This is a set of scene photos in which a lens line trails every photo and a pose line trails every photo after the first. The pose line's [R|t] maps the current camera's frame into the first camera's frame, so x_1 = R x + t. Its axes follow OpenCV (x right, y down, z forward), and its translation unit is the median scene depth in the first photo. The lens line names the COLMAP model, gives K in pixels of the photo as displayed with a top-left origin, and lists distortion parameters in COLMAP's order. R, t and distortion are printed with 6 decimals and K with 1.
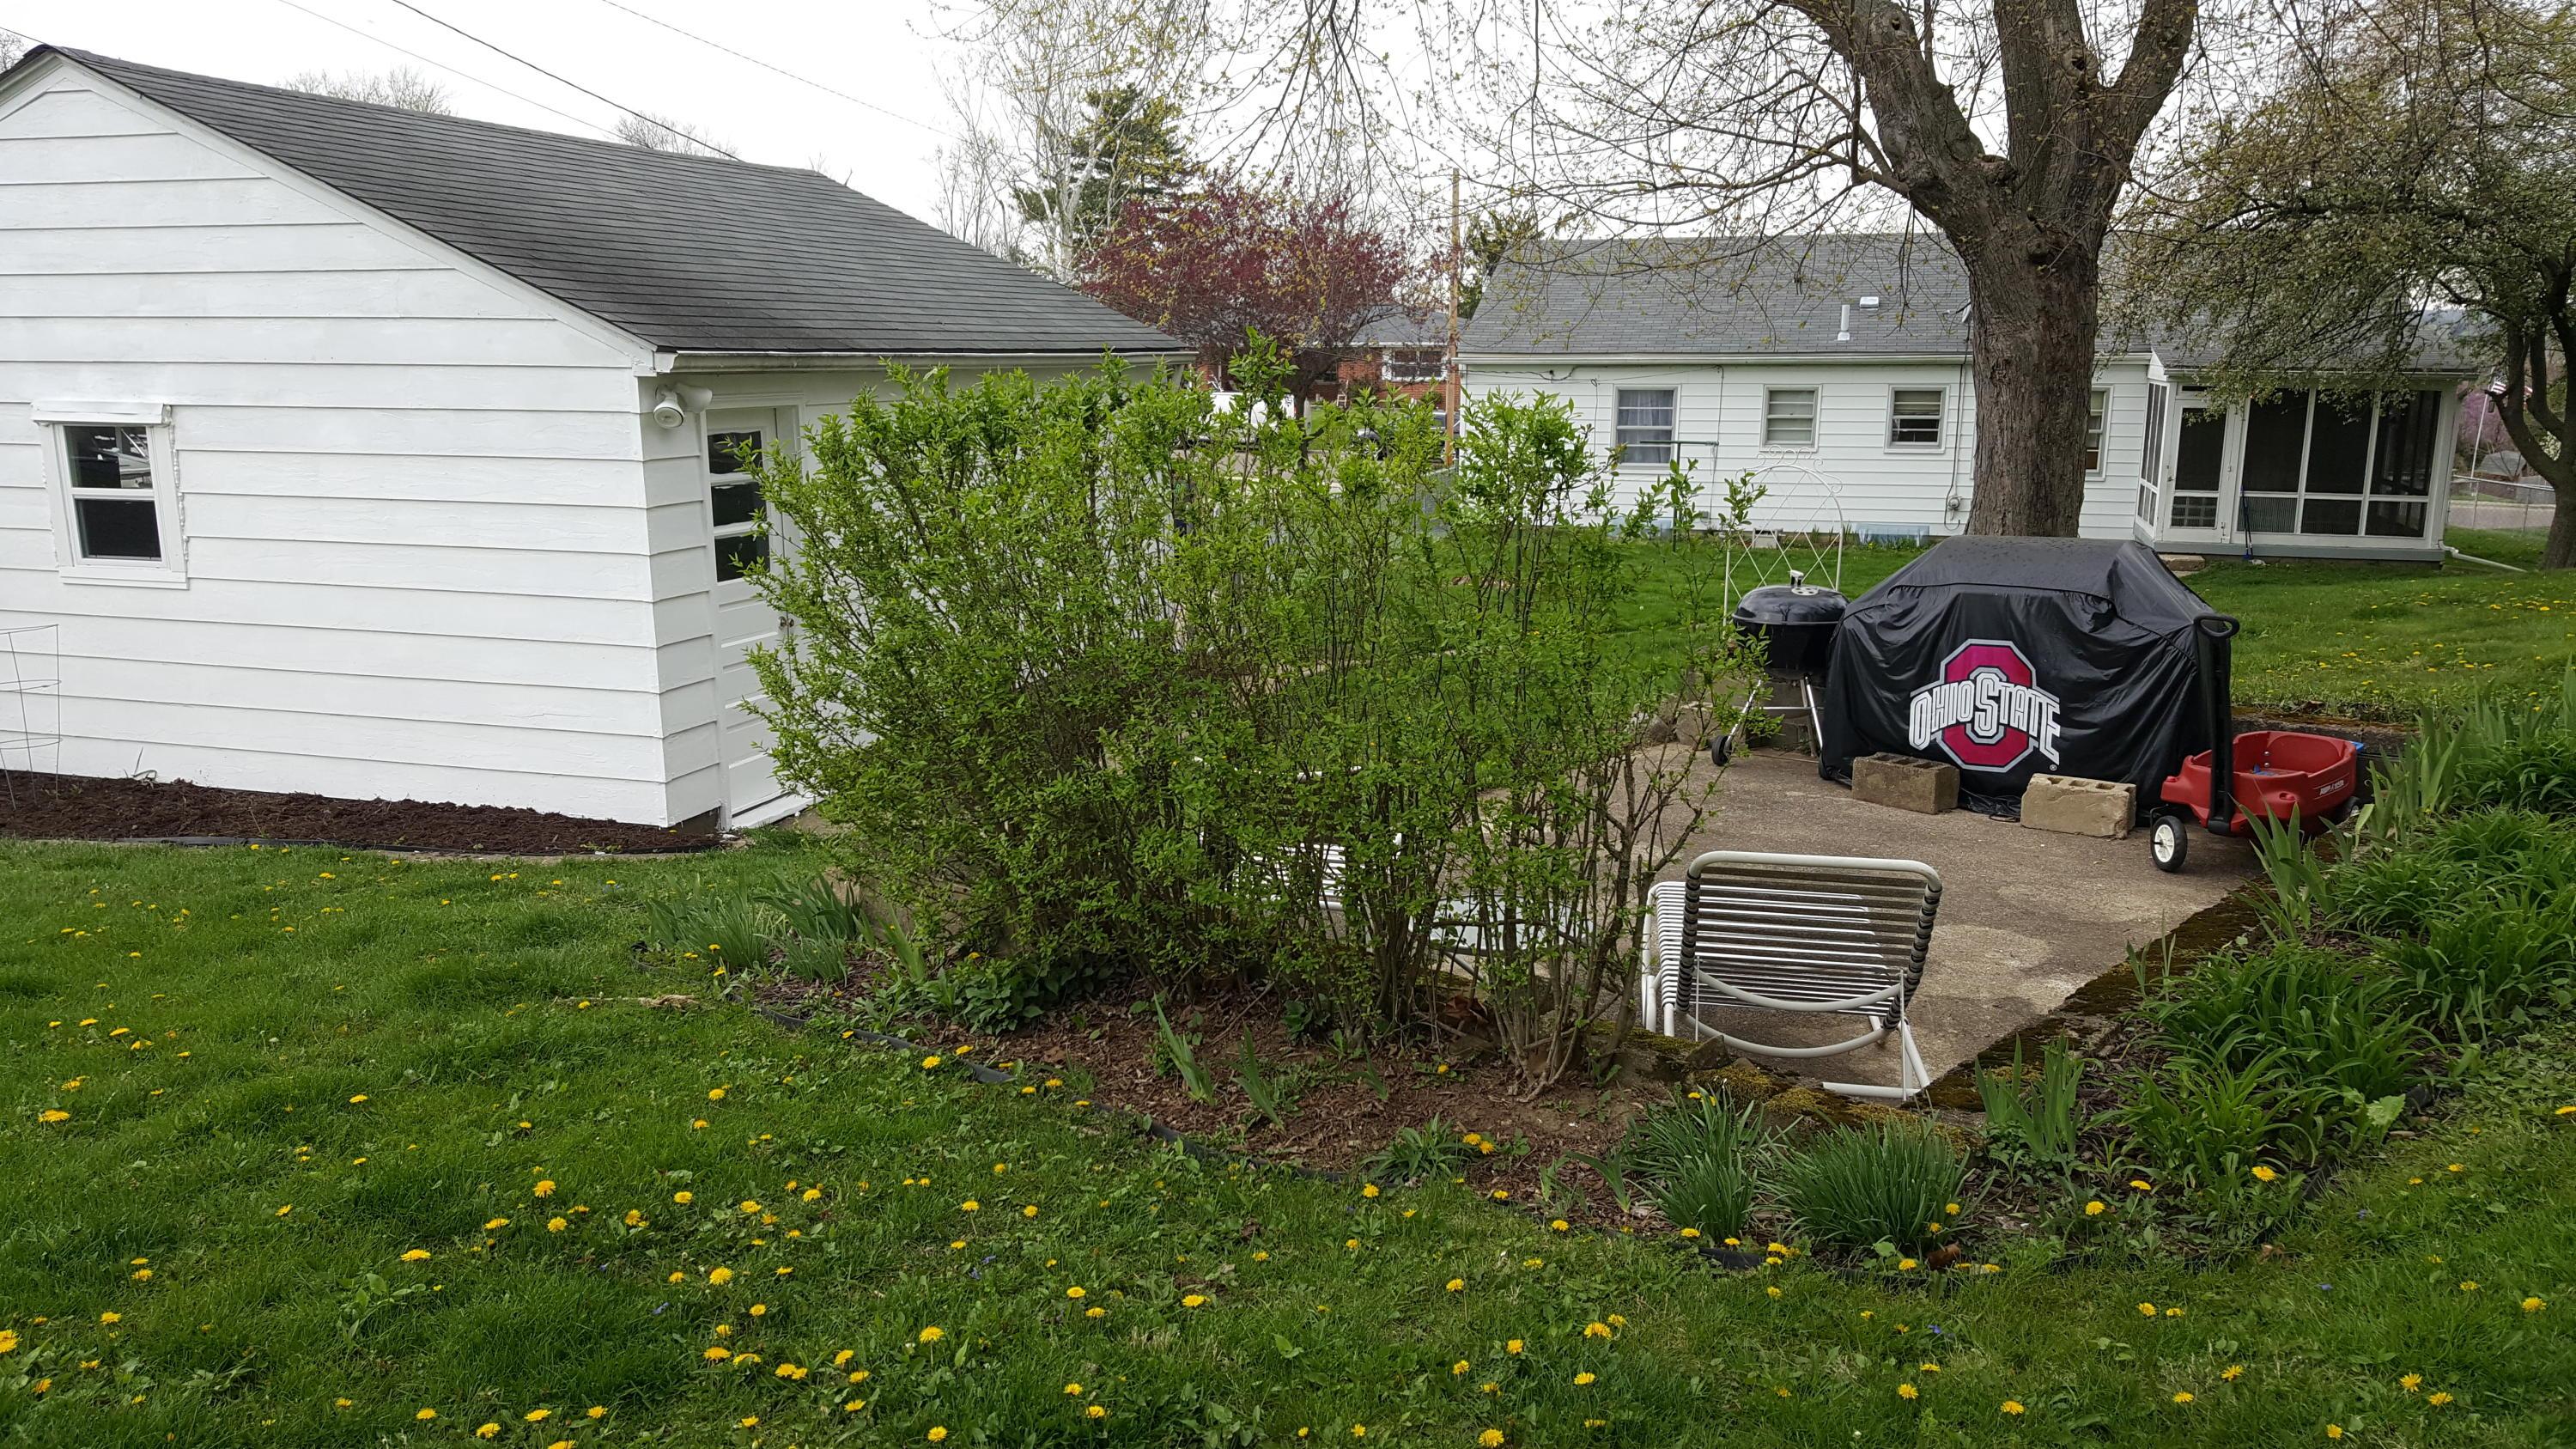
lens RADIAL K [[2005.9, 0, 1288.0], [0, 2005.9, 724.5], [0, 0, 1]] dist [0.119728, -0.154795]
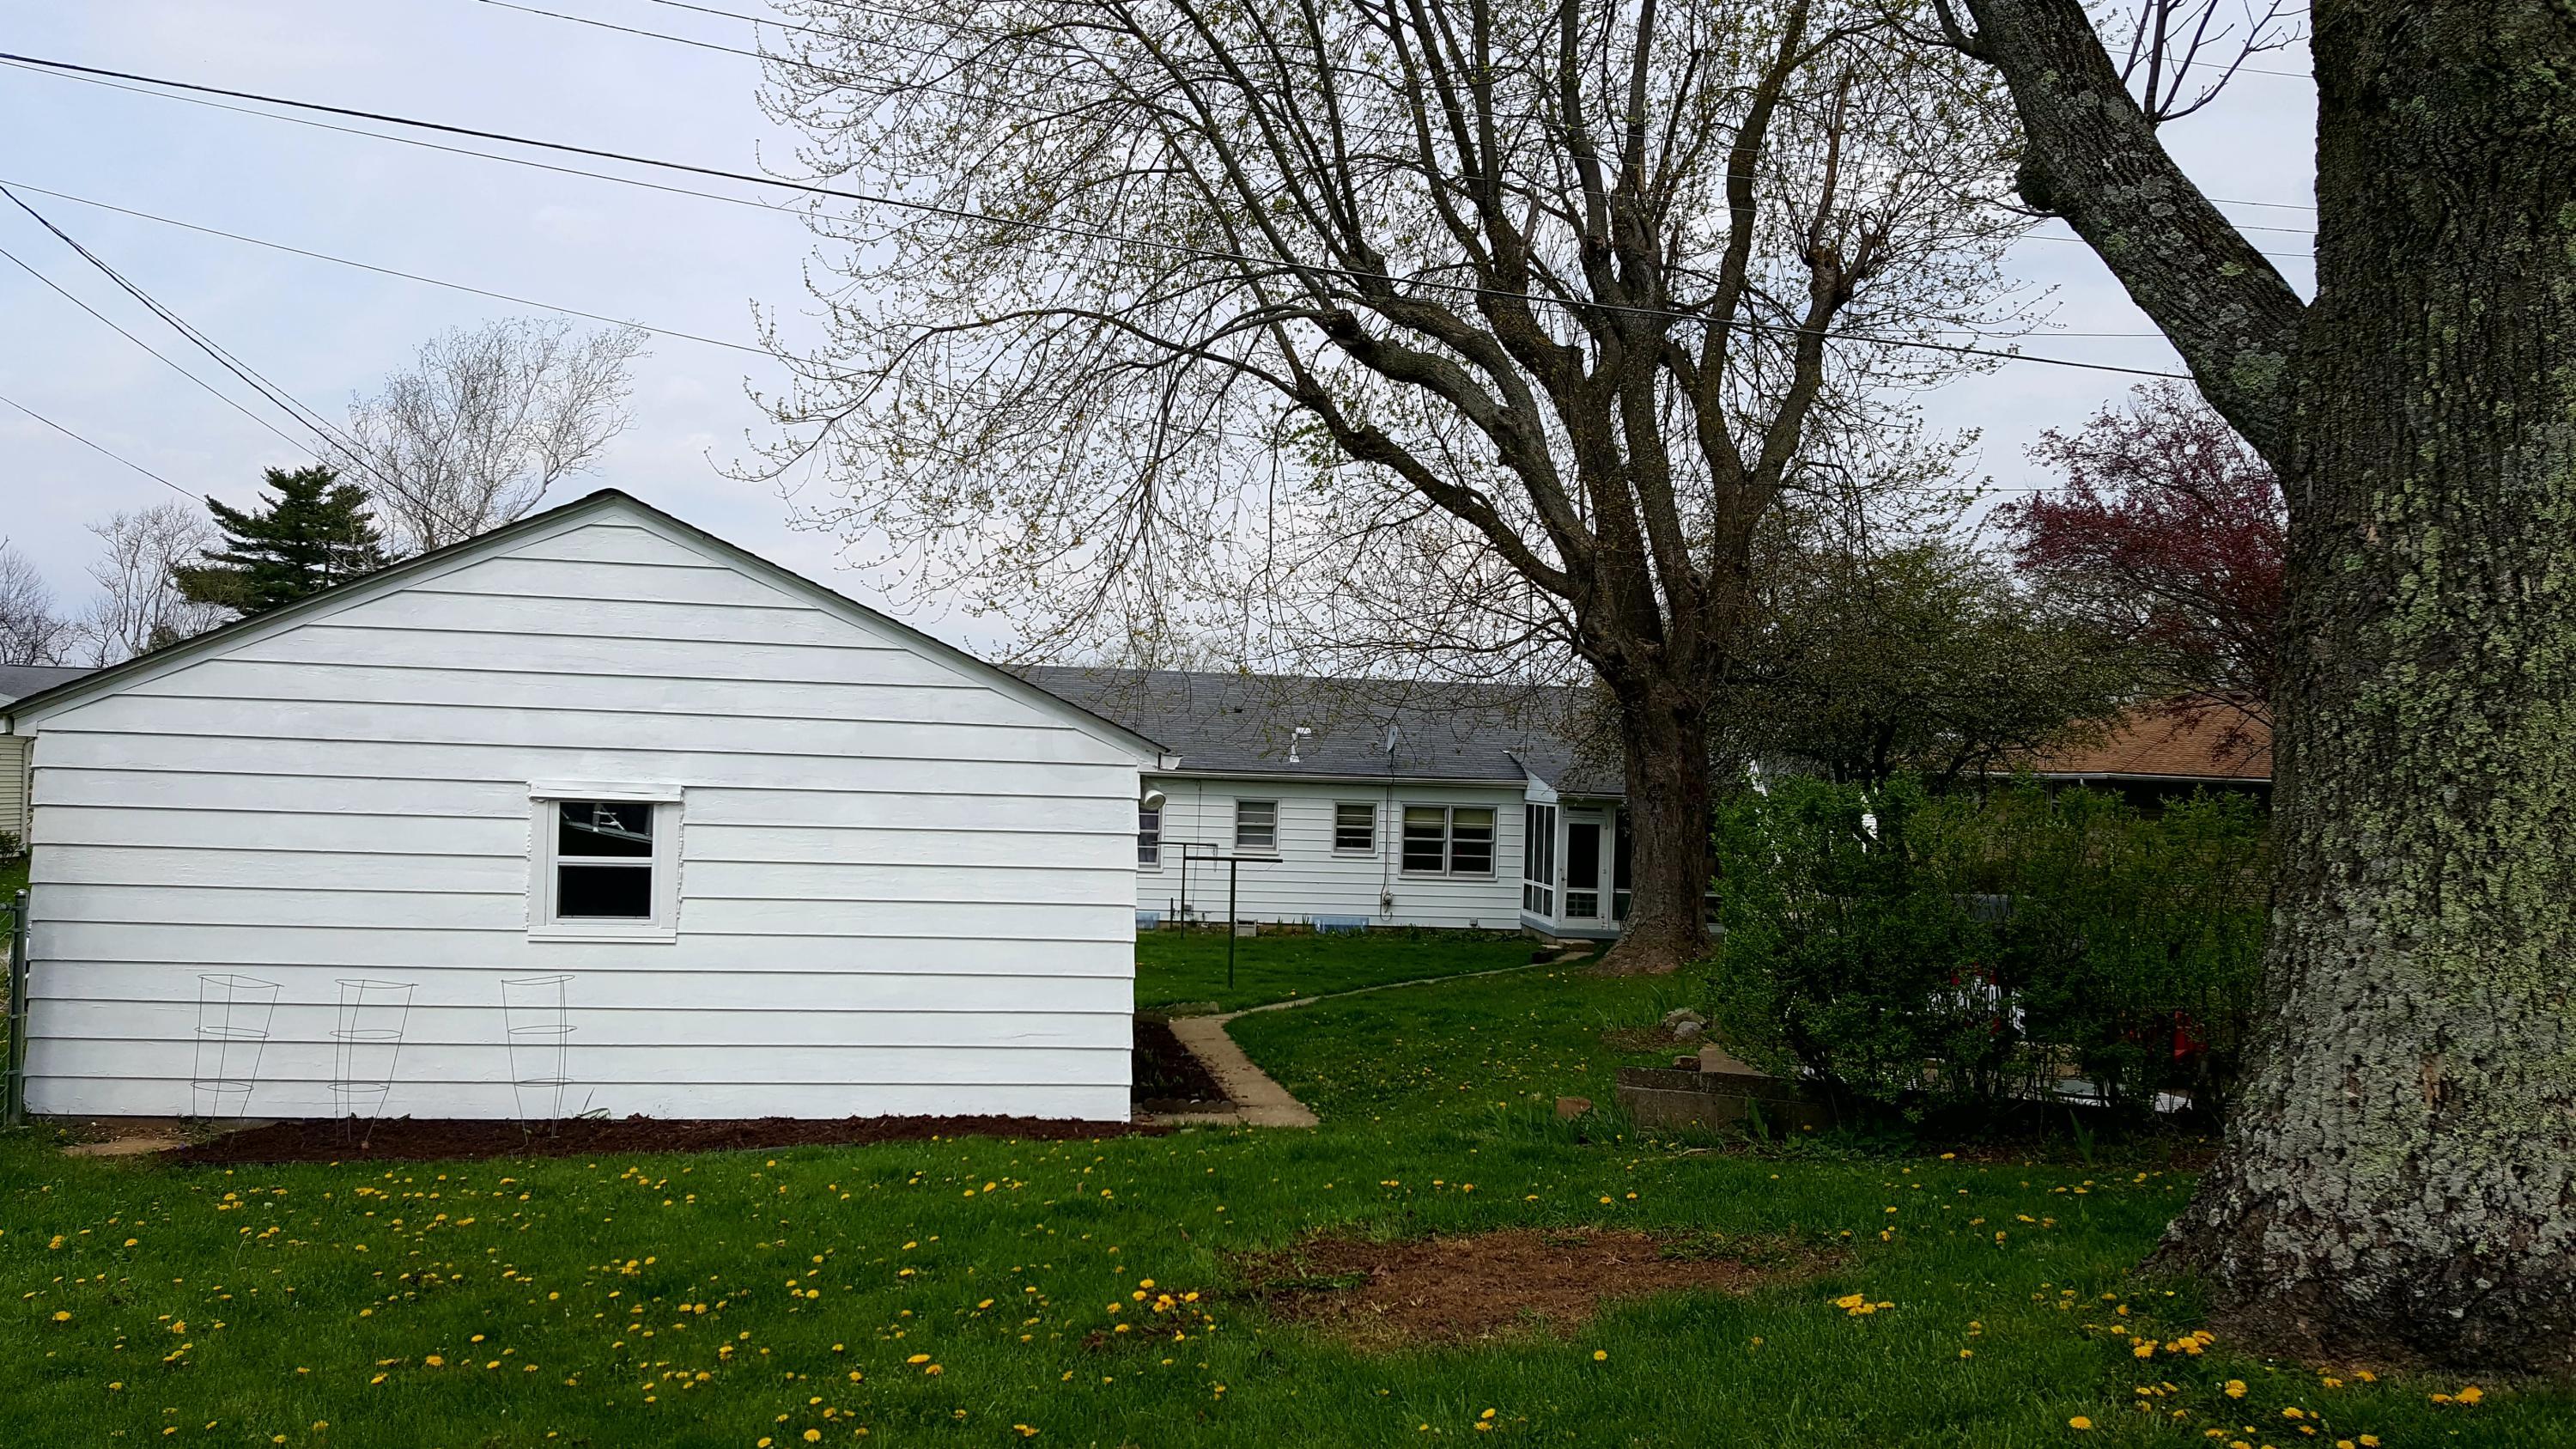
lens RADIAL K [[2100.9, 0, 1288.0], [0, 2100.9, 724.5], [0, 0, 1]] dist [0.059684, -0.003784]
pose [[0.896812, 0.036070, 0.440939, -0.518737], [0.053043, 0.980715, -0.188107, 0.038329], [-0.439220, 0.192085, 0.877604, -0.153956]]
